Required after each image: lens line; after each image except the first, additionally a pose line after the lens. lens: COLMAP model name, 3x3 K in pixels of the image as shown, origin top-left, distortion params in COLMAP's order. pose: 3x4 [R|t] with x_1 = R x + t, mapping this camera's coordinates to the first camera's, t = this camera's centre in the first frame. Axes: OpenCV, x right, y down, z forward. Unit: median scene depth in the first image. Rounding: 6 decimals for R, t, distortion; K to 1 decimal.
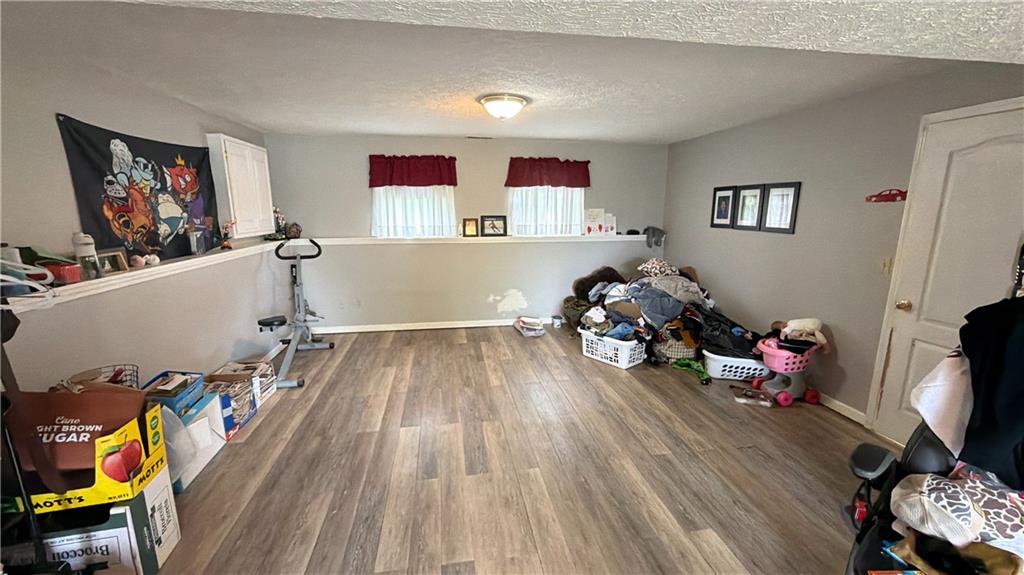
lens RADIAL K [[407.6, 0, 509.9], [0, 407.6, 287.8], [0, 0, 1]] dist [0.000875, 0.000096]
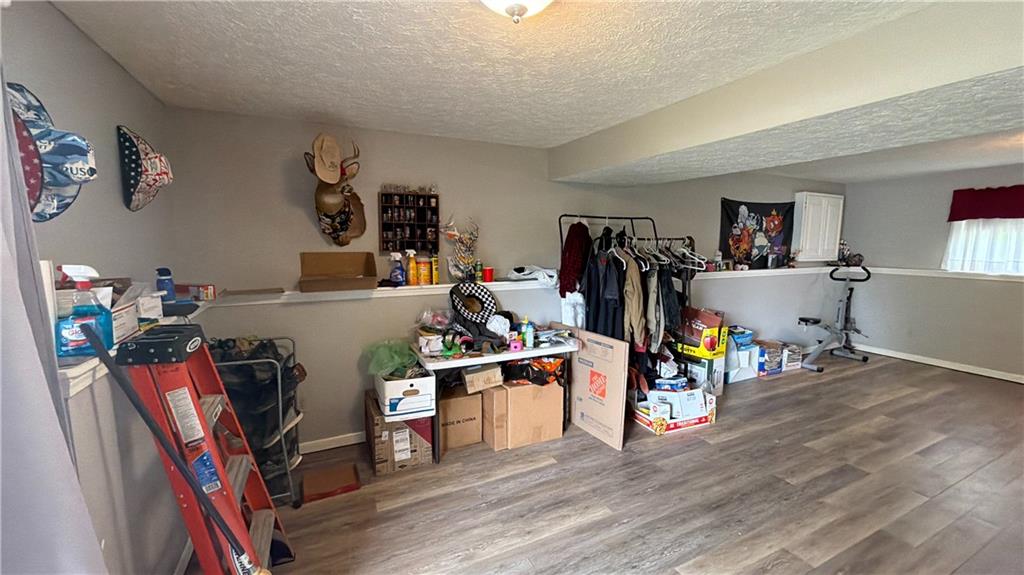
lens RADIAL K [[407.6, 0, 509.9], [0, 407.6, 287.8], [0, 0, 1]] dist [0.000875, 0.000096]
pose [[0.282678, 0.111338, -0.952731, 0.549480], [-0.192543, 0.979611, 0.057352, 0.111193], [0.939691, 0.167230, 0.298352, -0.497154]]
